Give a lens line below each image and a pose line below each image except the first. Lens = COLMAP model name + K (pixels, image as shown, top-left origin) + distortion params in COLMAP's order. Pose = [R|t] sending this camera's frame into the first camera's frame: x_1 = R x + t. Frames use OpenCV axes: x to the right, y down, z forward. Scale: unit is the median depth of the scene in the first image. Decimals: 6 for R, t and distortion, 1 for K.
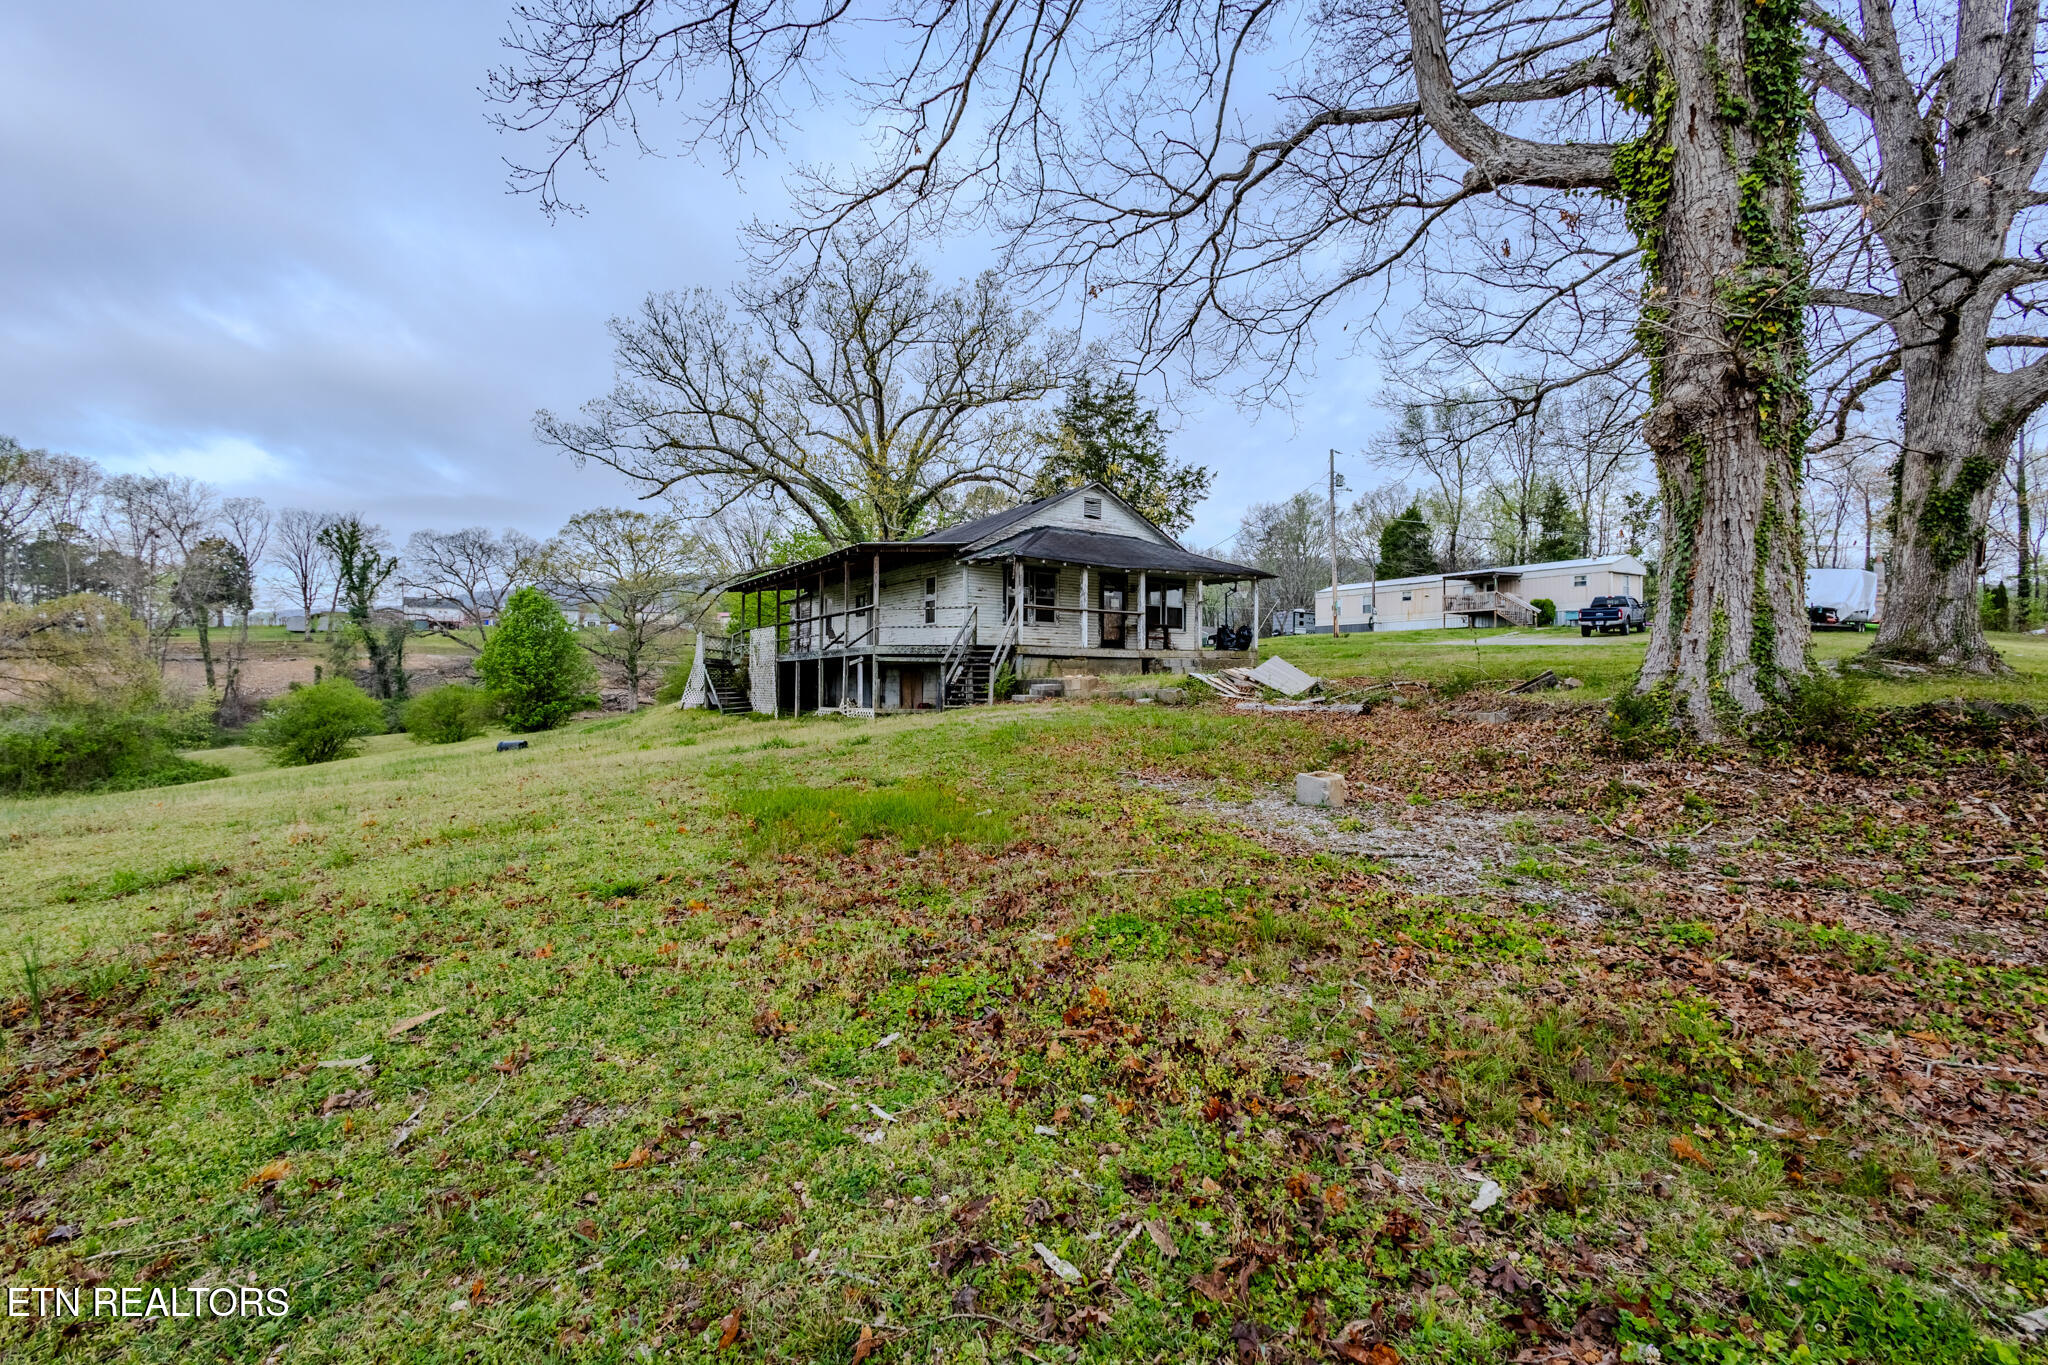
lens RADIAL K [[949.2, 0, 1024.0], [0, 949.2, 682.5], [0, 0, 1]] dist [-0.002069, -0.000268]
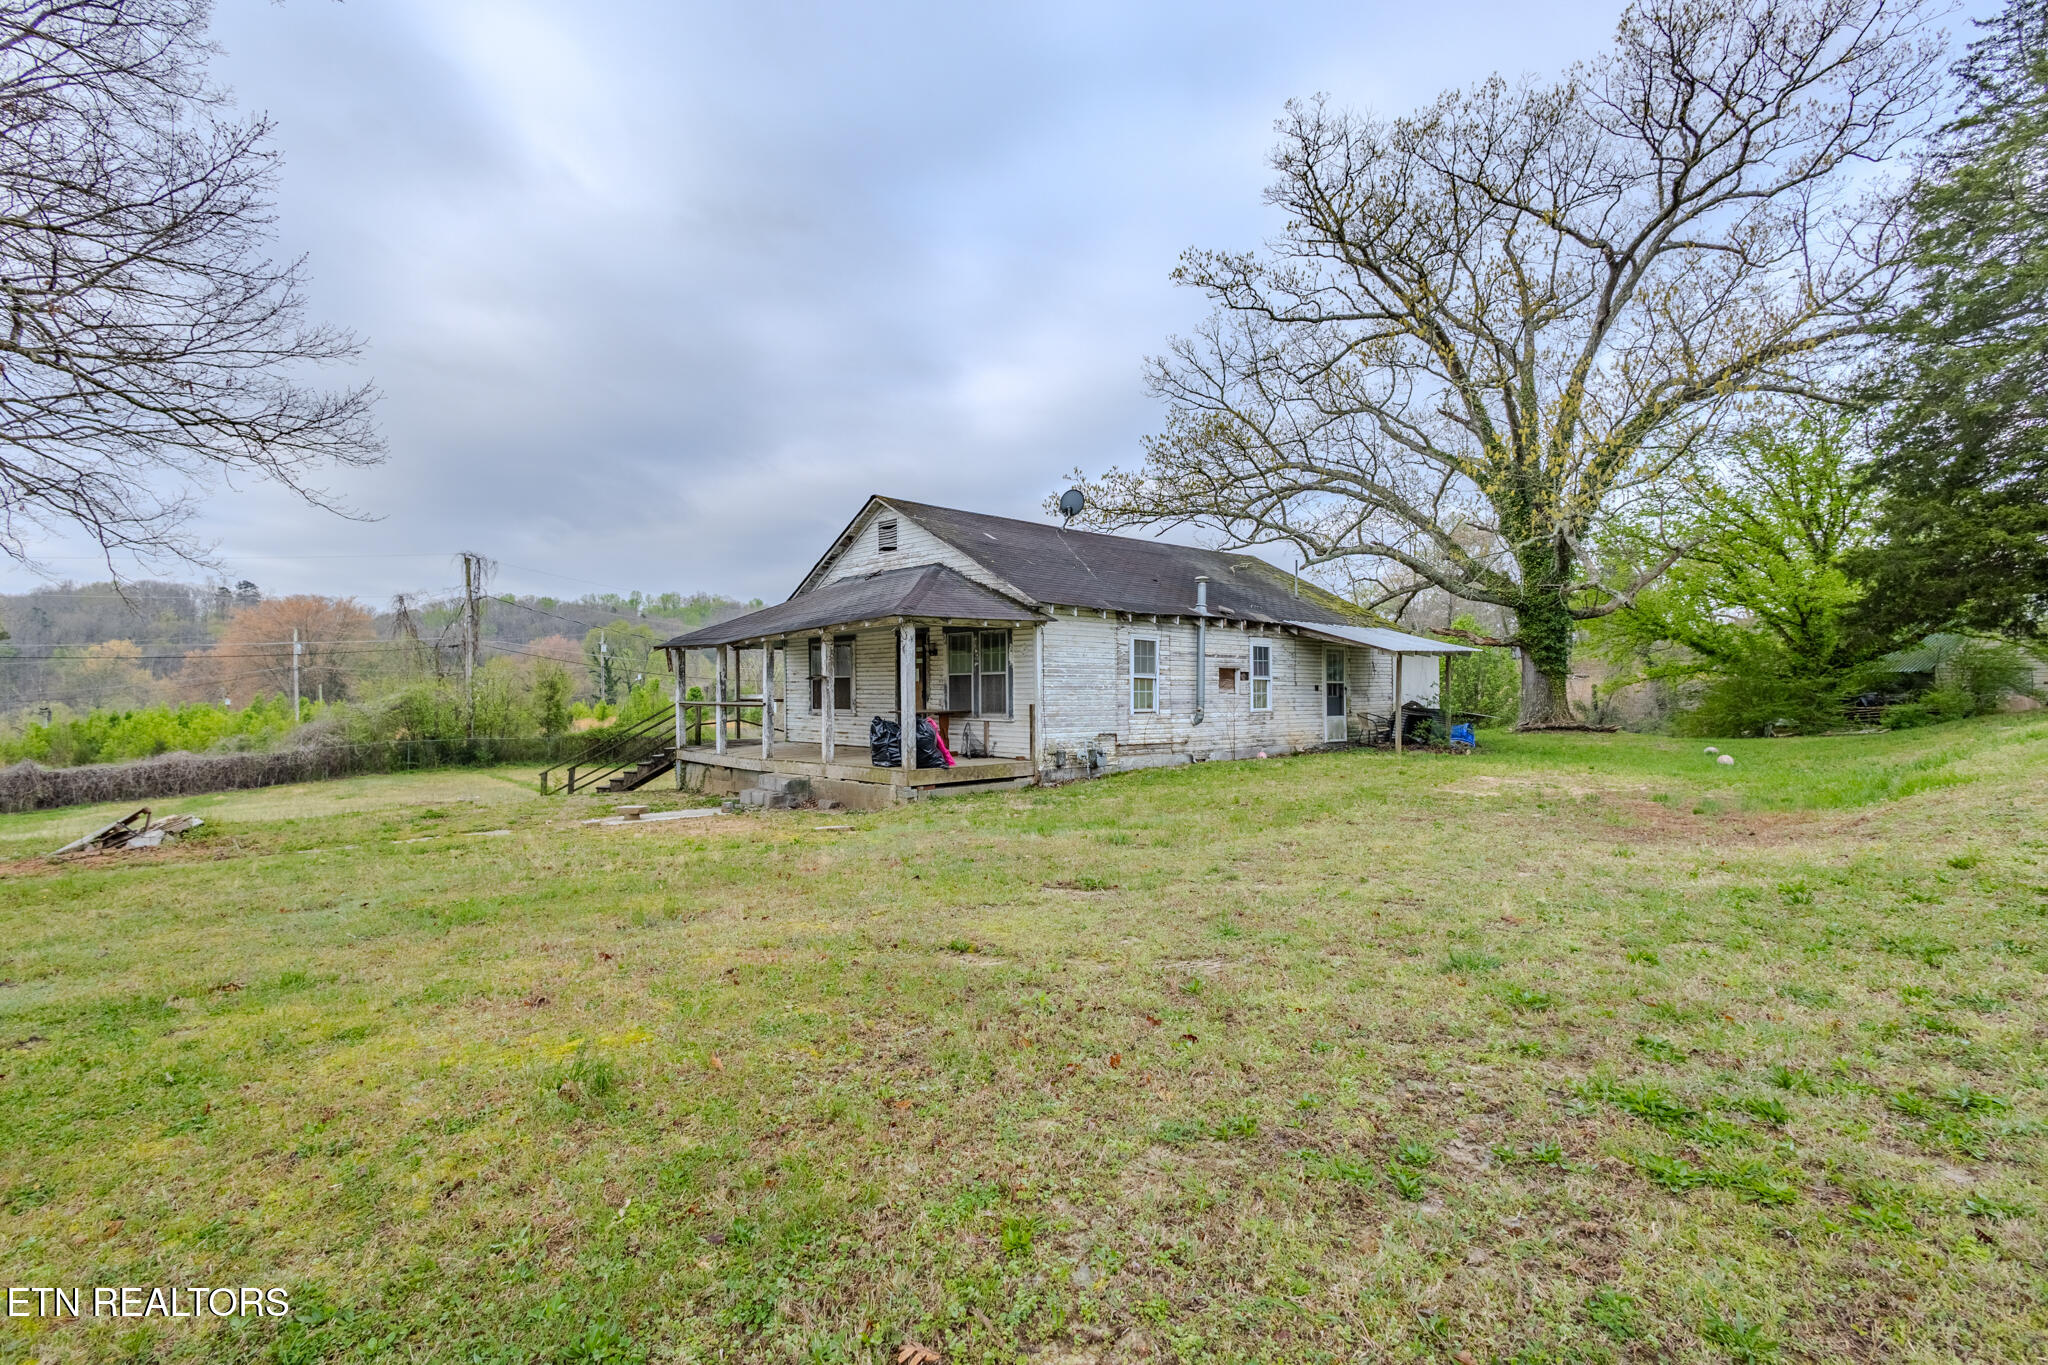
lens RADIAL K [[949.2, 0, 1024.0], [0, 949.2, 682.5], [0, 0, 1]] dist [-0.002069, -0.000268]
pose [[0.116266, -0.005034, -0.993205, 0.701441], [0.005558, 0.999975, -0.004418, -0.073175], [0.993203, -0.005006, 0.116291, 0.959564]]
